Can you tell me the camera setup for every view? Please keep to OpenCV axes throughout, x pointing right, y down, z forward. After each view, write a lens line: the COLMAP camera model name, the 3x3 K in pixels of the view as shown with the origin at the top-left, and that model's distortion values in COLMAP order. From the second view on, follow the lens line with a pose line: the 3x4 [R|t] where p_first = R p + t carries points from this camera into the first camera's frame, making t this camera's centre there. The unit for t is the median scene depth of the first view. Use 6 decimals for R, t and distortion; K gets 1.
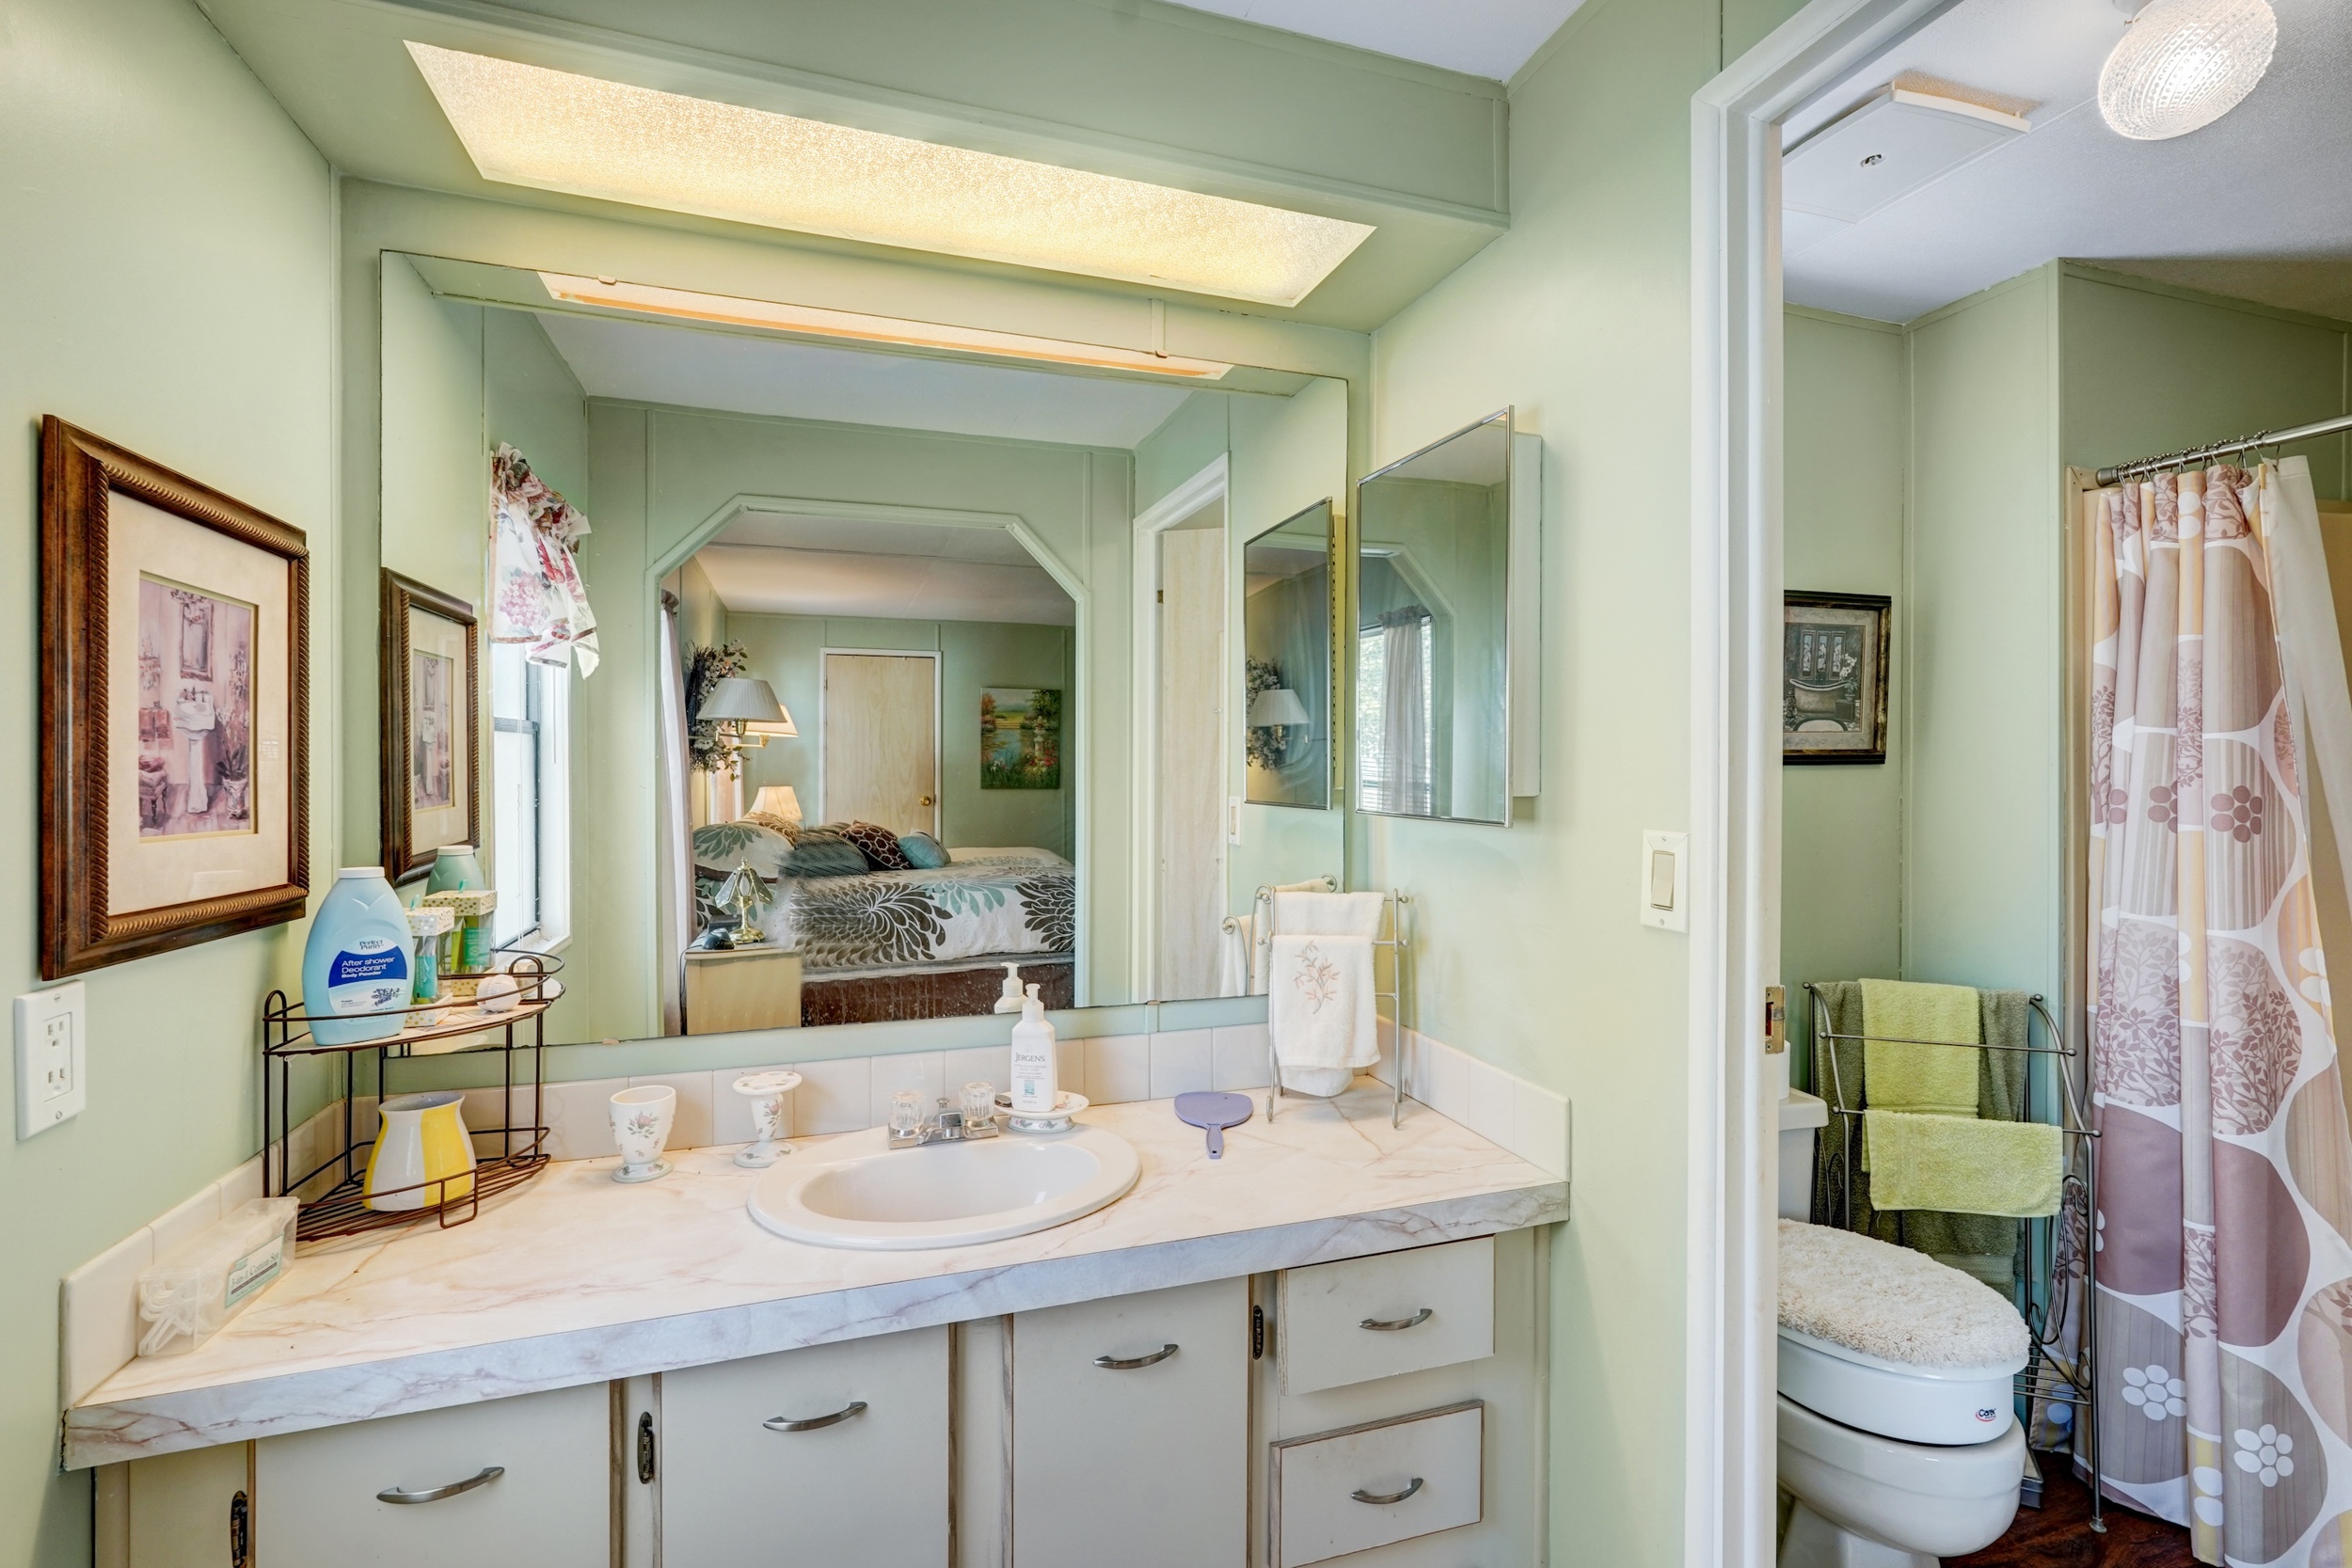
lens RADIAL K [[1043.7, 0, 1176.0], [0, 1043.7, 784.0], [0, 0, 1]] dist [-0.011679, 0.007158]
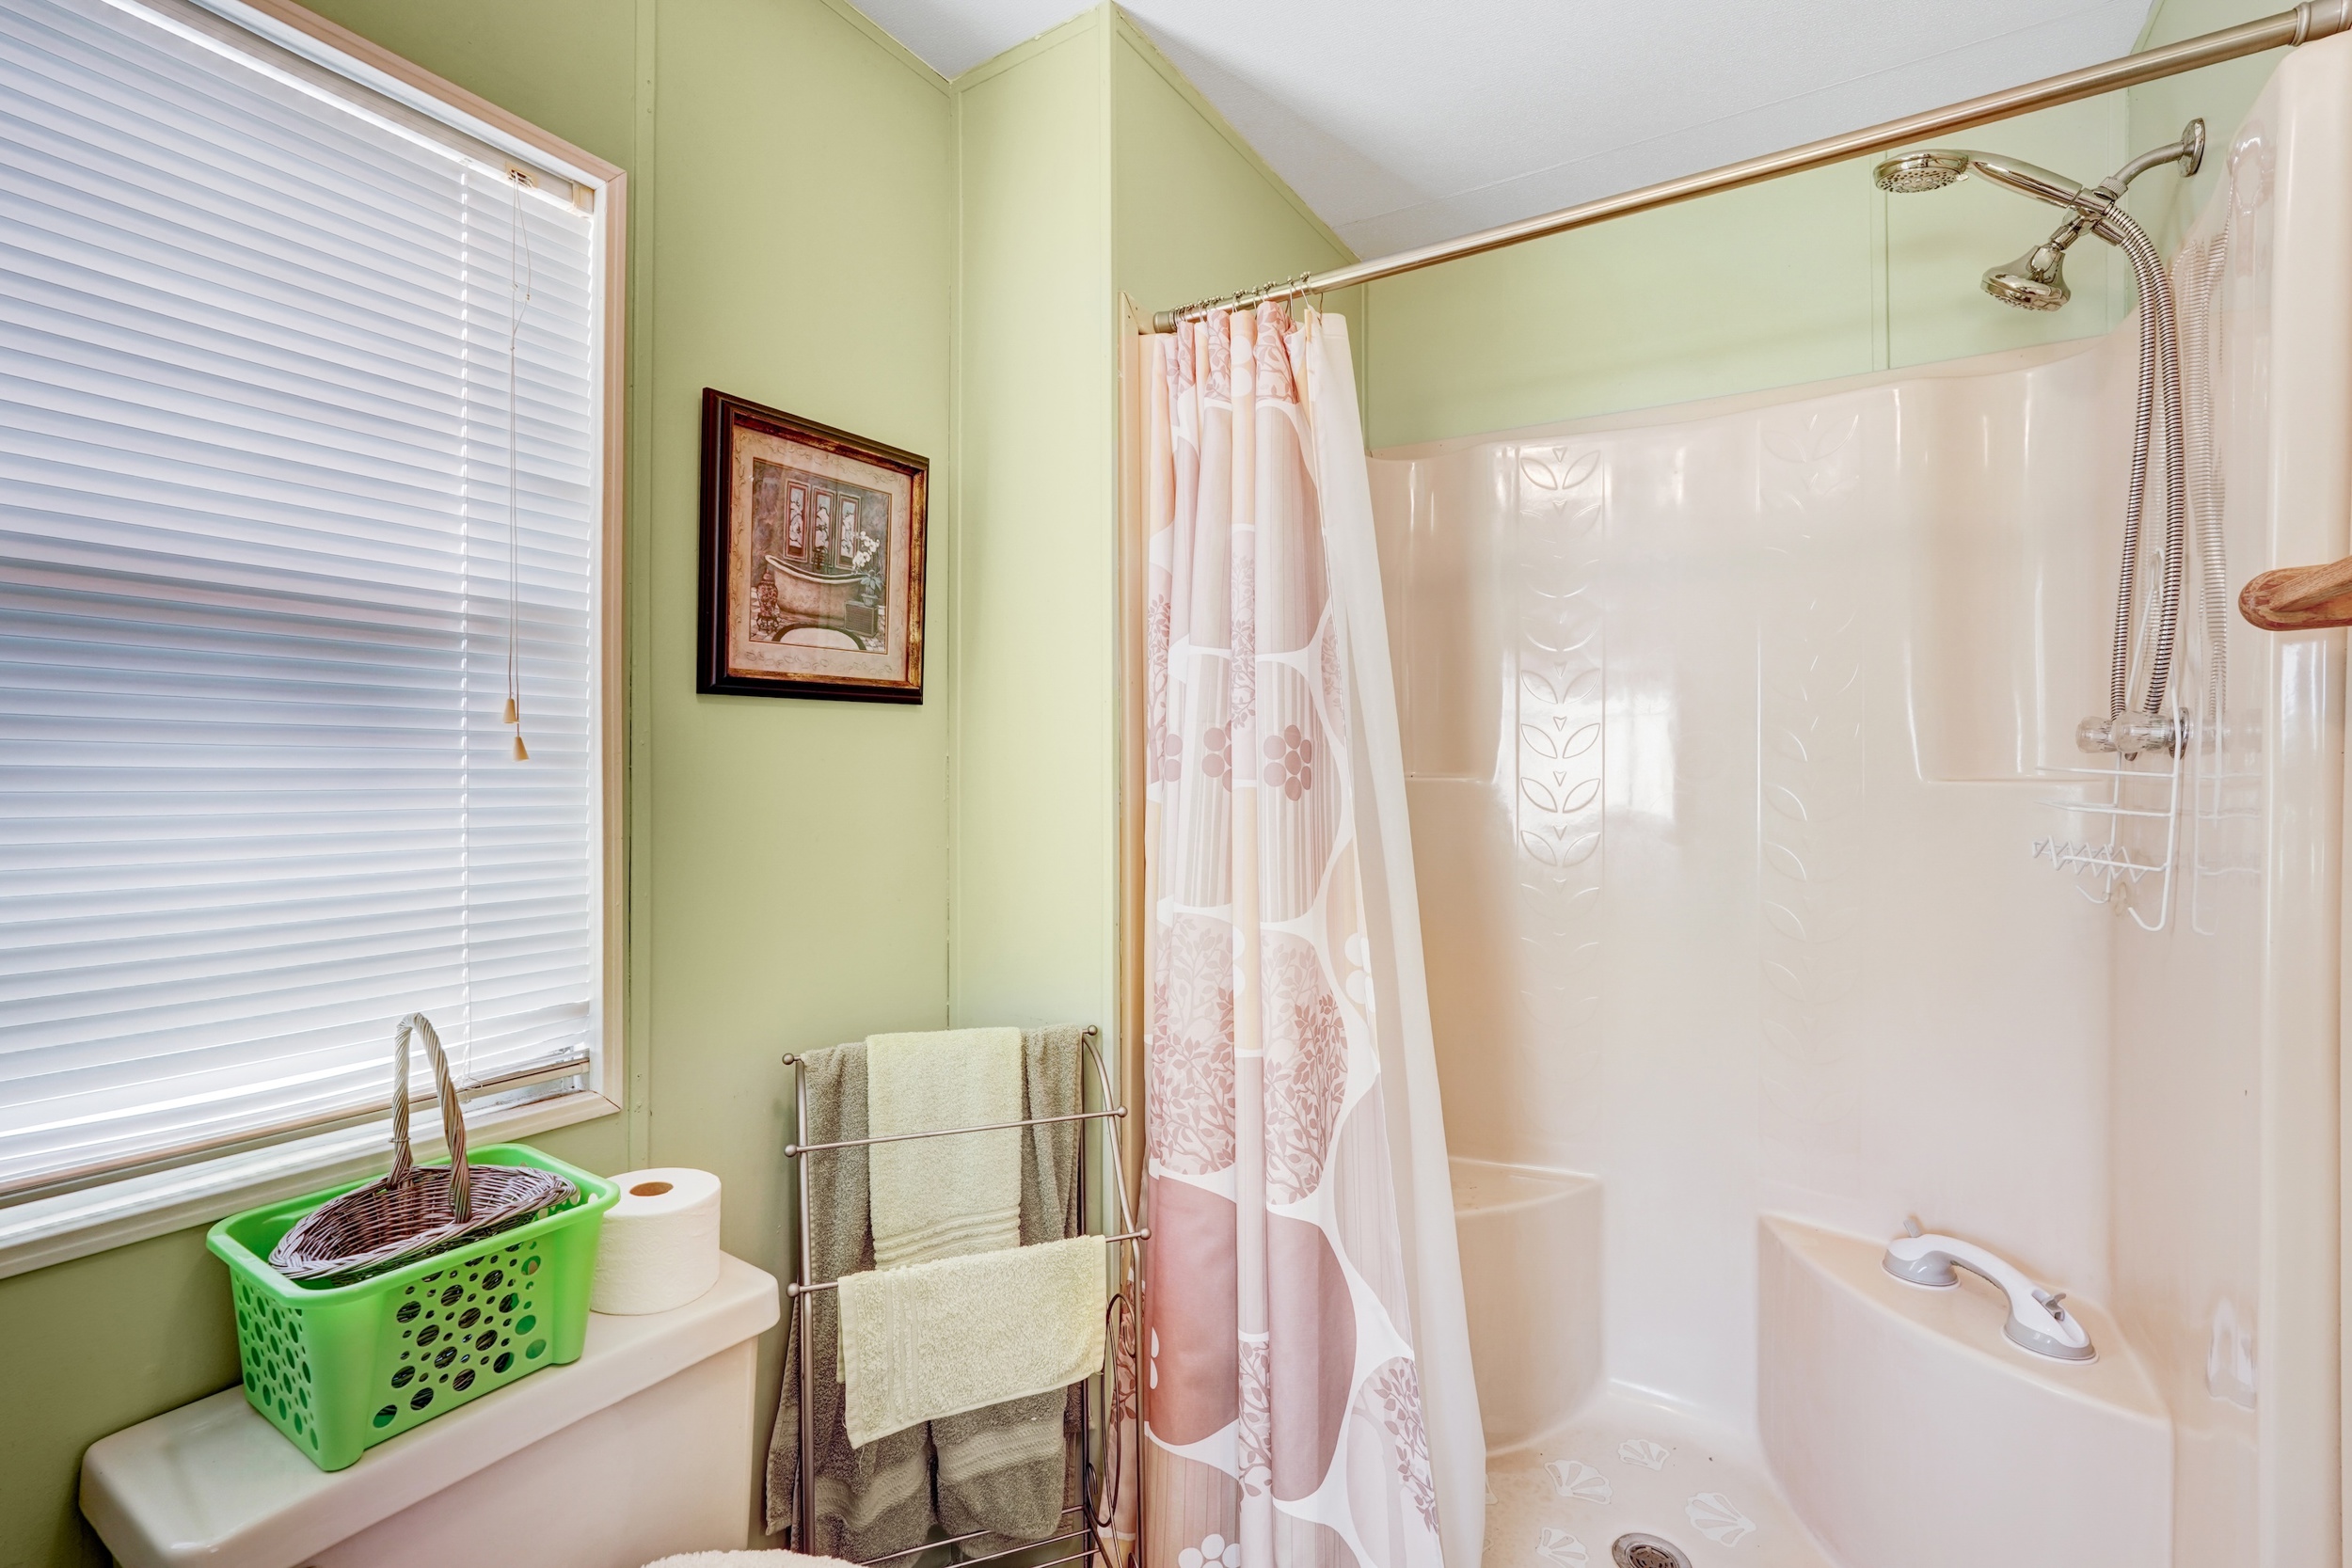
lens RADIAL K [[1020.3, 0, 1168.0], [0, 1020.3, 800.7], [0, 0, 1]] dist [-0.001611, 0.000280]
pose [[0.778457, -0.018178, 0.627435, 0.476380], [0.007451, 0.999778, 0.019720, 0.039064], [-0.627654, -0.010676, 0.778420, 0.466691]]
